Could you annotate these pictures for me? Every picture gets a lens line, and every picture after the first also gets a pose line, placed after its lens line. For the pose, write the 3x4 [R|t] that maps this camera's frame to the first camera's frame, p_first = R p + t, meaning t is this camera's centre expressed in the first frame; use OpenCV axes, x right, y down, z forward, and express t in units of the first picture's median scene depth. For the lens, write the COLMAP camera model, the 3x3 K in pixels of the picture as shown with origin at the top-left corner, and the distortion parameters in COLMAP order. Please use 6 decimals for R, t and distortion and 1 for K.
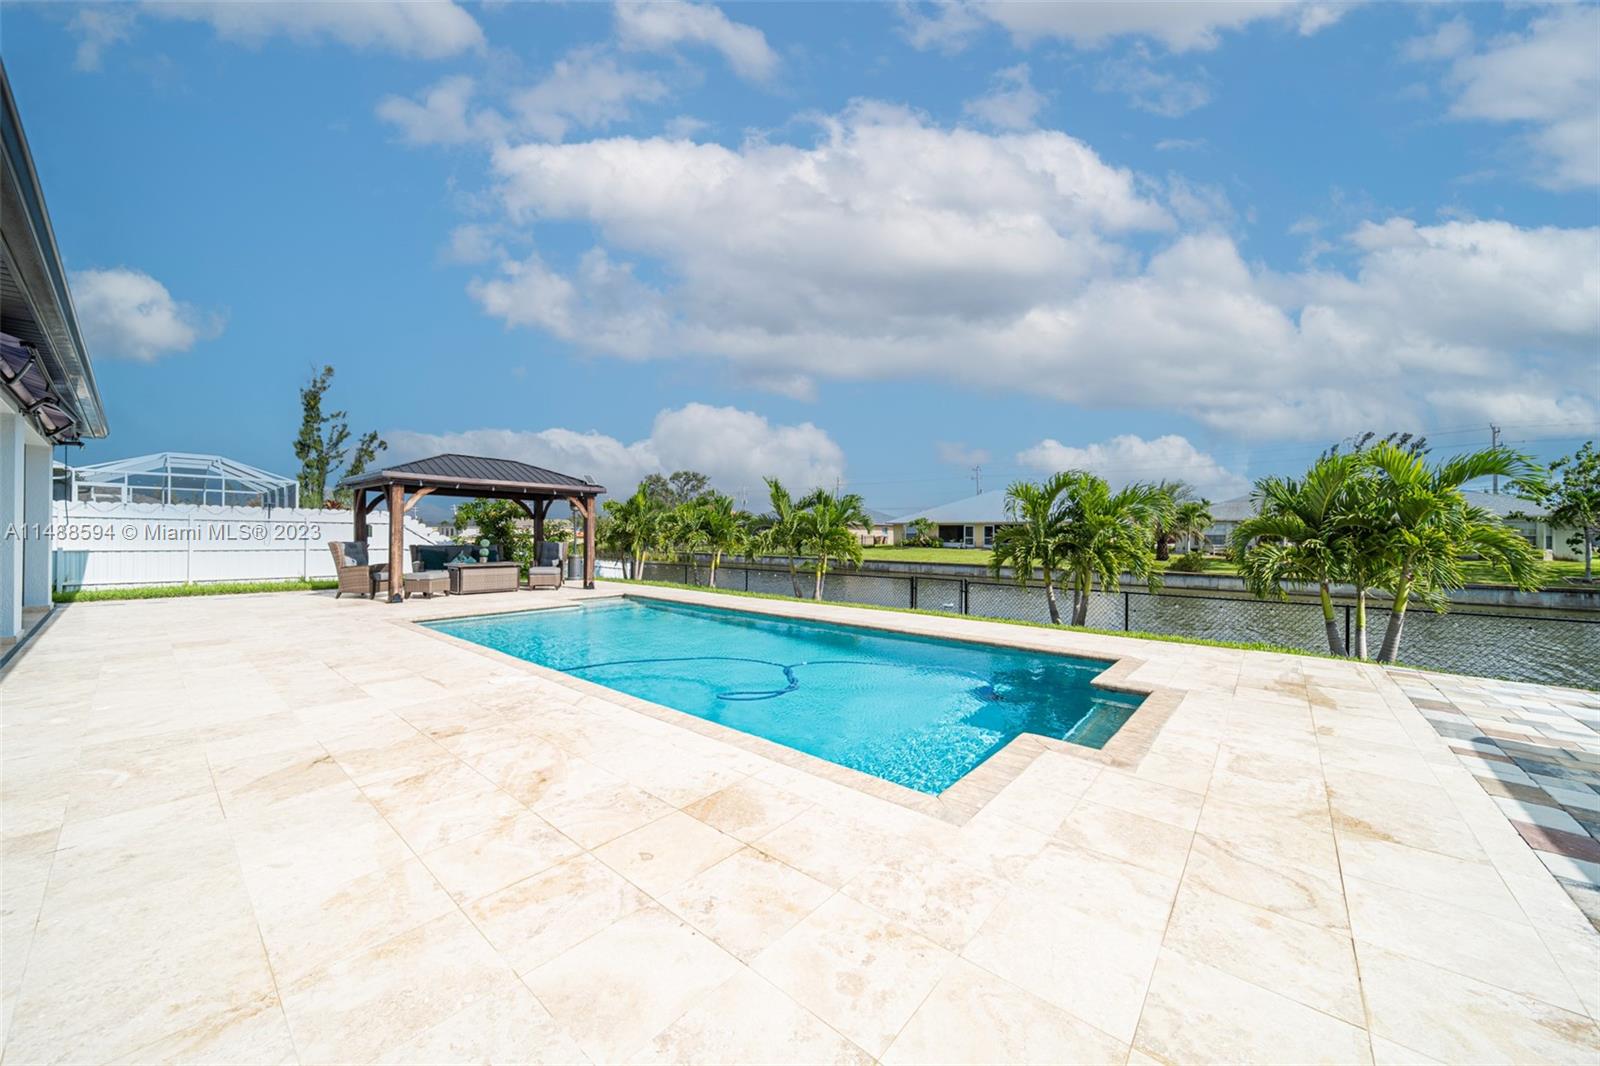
lens RADIAL K [[560.8, 0, 805.4], [0, 560.8, 538.9], [0, 0, 1]] dist [0.008258, -0.001725]
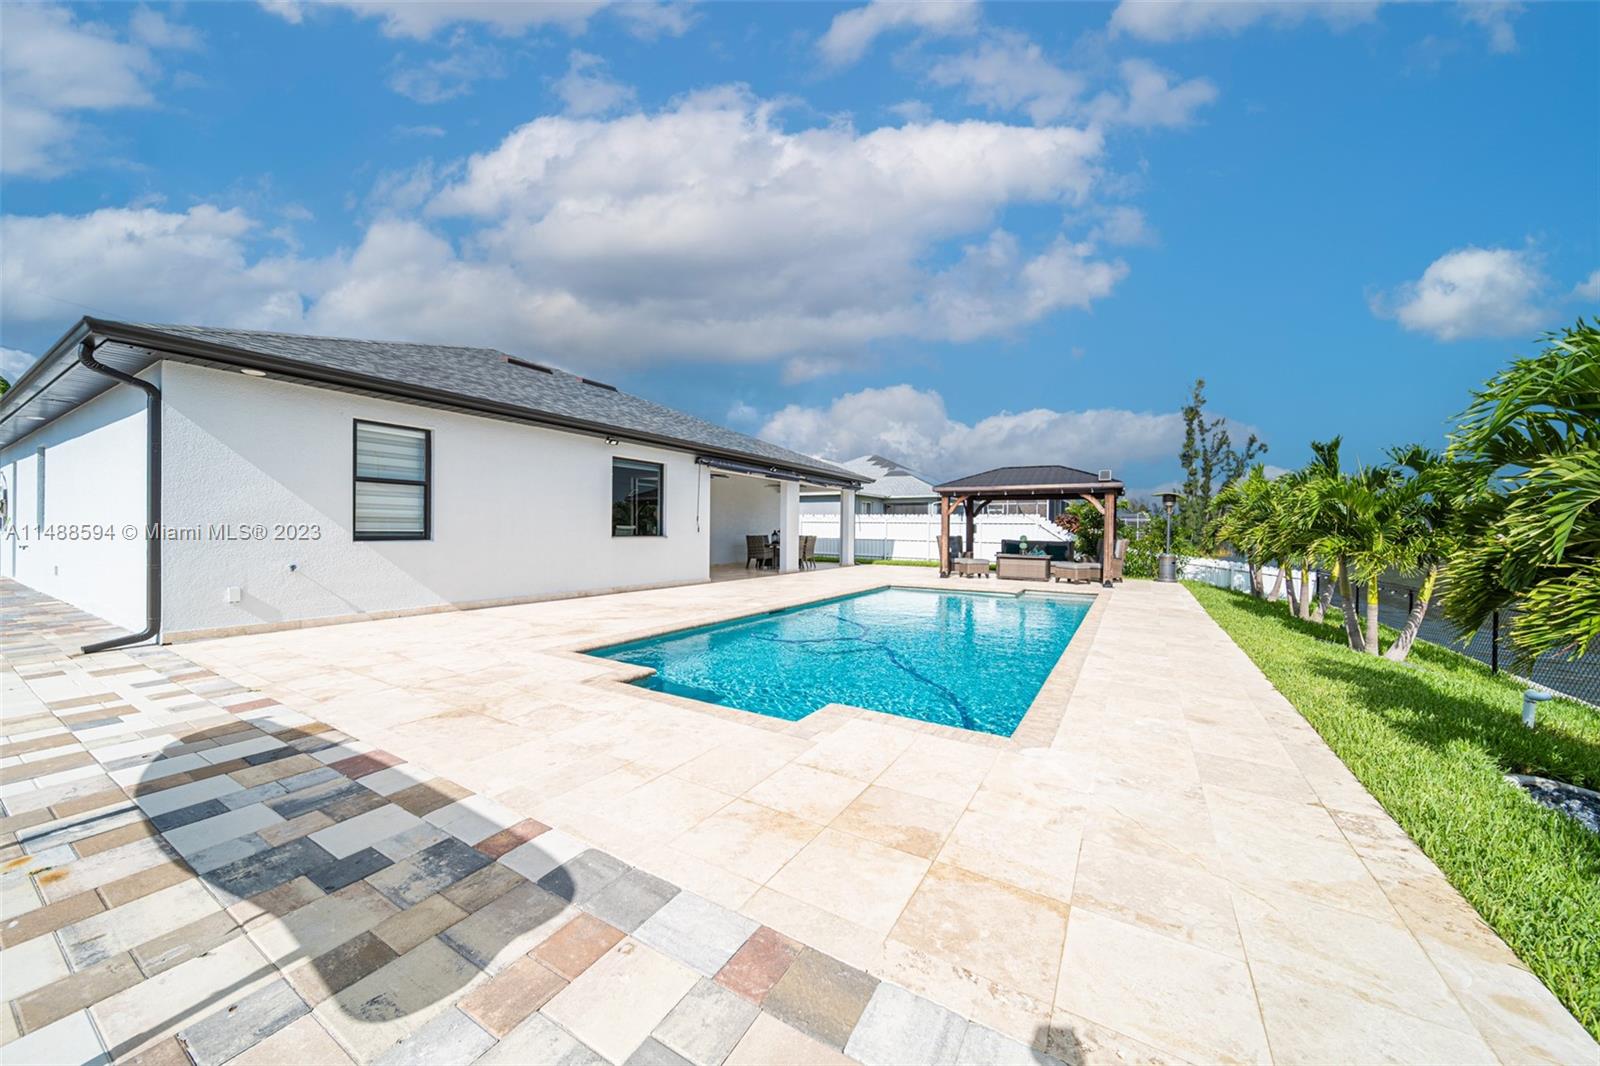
lens RADIAL K [[560.8, 0, 805.8], [0, 560.8, 537.8], [0, 0, 1]] dist [0.008258, -0.001725]
pose [[0.150398, 0.008227, -0.988591, 1.575751], [-0.014400, 0.999878, 0.006130, 0.016356], [0.988521, 0.013314, 0.150498, 1.025539]]
